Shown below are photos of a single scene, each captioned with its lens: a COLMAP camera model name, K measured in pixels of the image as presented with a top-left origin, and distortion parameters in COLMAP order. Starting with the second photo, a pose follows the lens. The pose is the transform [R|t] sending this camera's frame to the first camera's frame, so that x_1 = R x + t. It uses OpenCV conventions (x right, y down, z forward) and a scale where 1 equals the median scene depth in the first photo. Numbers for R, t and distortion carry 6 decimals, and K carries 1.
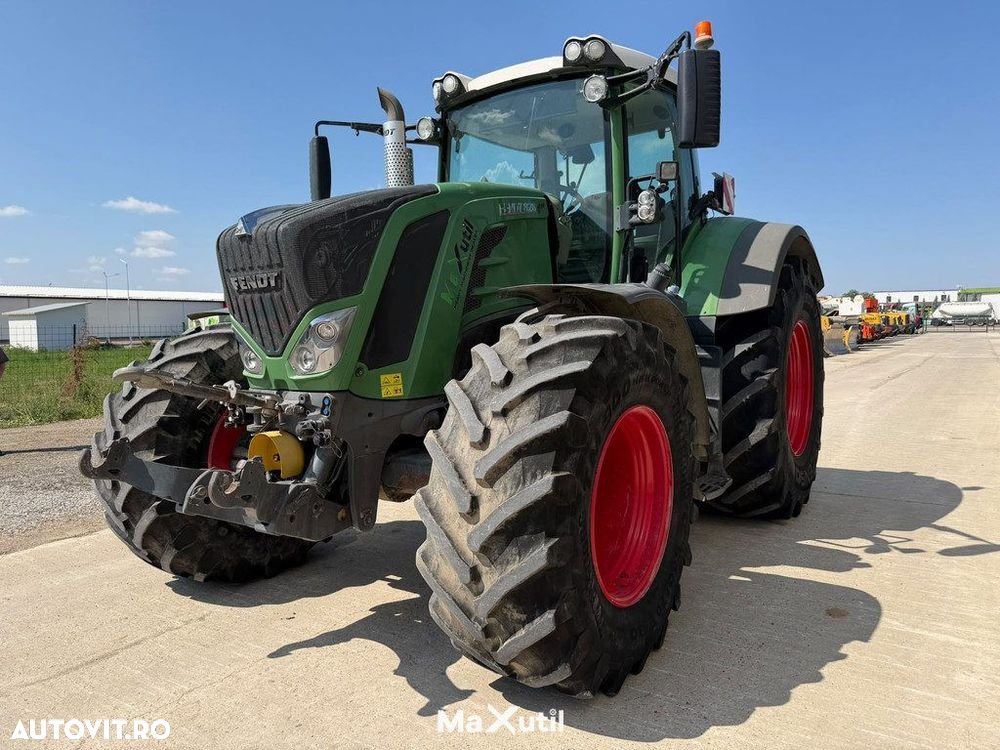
lens RADIAL K [[757.6, 0, 495.9], [0, 757.6, 374.1], [0, 0, 1]] dist [-0.001878, 0.006421]
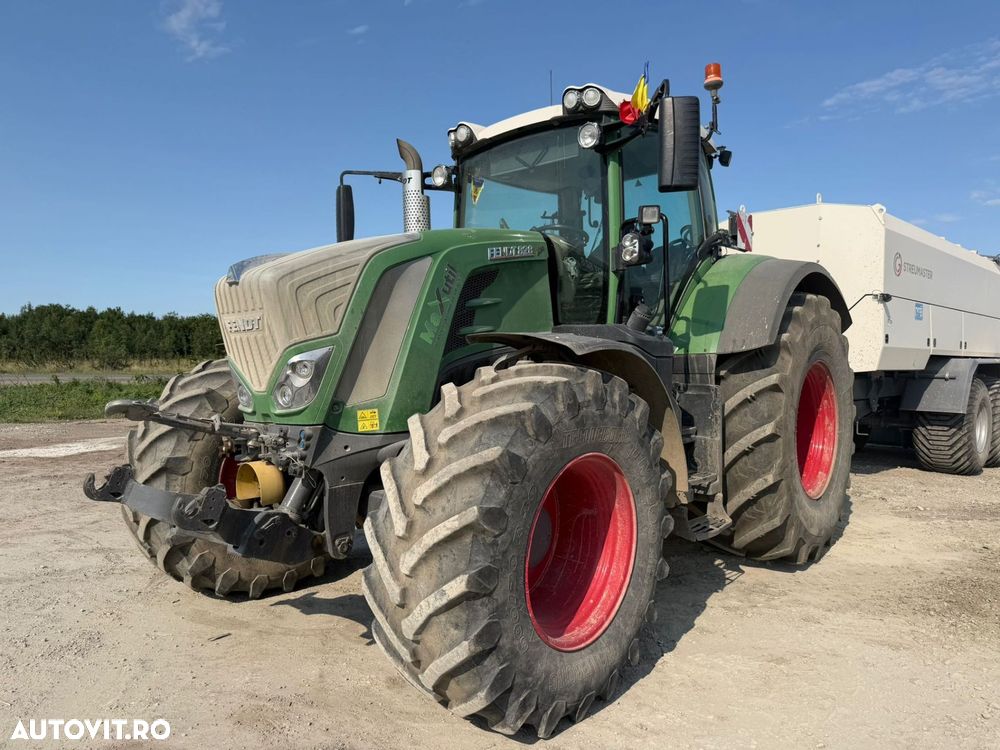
lens RADIAL K [[757.6, 0, 495.9], [0, 757.6, 374.1], [0, 0, 1]] dist [-0.001878, 0.006421]
pose [[0.990309, 0.009422, -0.138561, 0.144963], [-0.014523, 0.999252, -0.035847, -0.010870], [0.138119, 0.037512, 0.989705, -0.029470]]
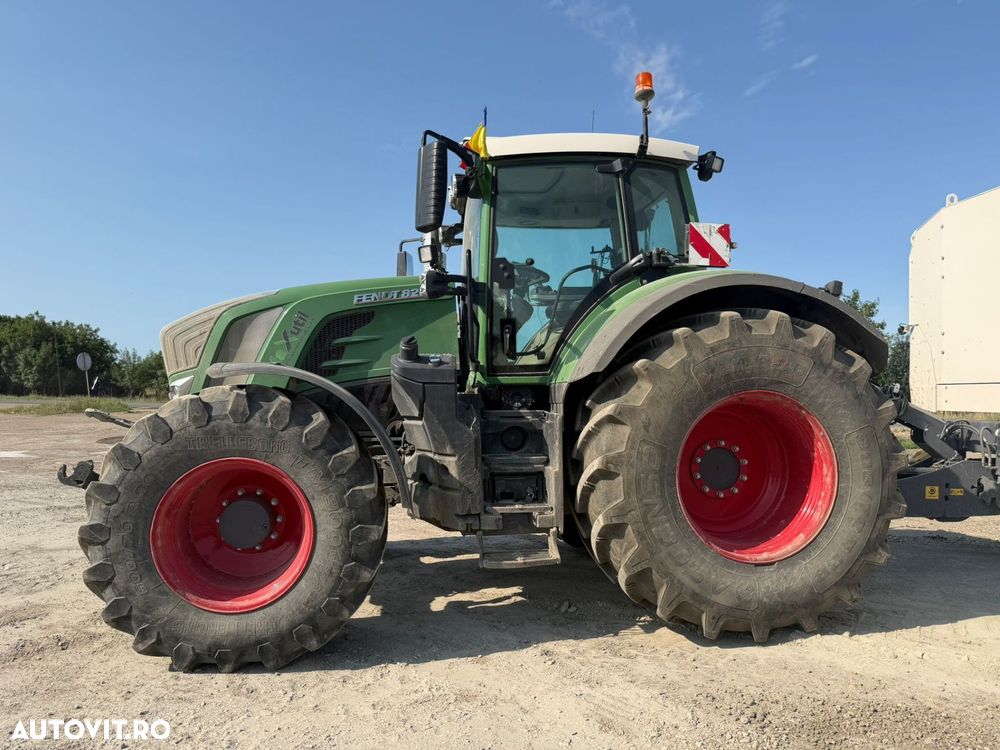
lens RADIAL K [[757.6, 0, 495.9], [0, 757.6, 374.1], [0, 0, 1]] dist [-0.001878, 0.006421]
pose [[0.640845, -0.013659, -0.767549, 1.021253], [-0.061529, 0.995711, -0.069092, -0.017199], [0.765200, 0.091504, 0.637256, 0.347959]]
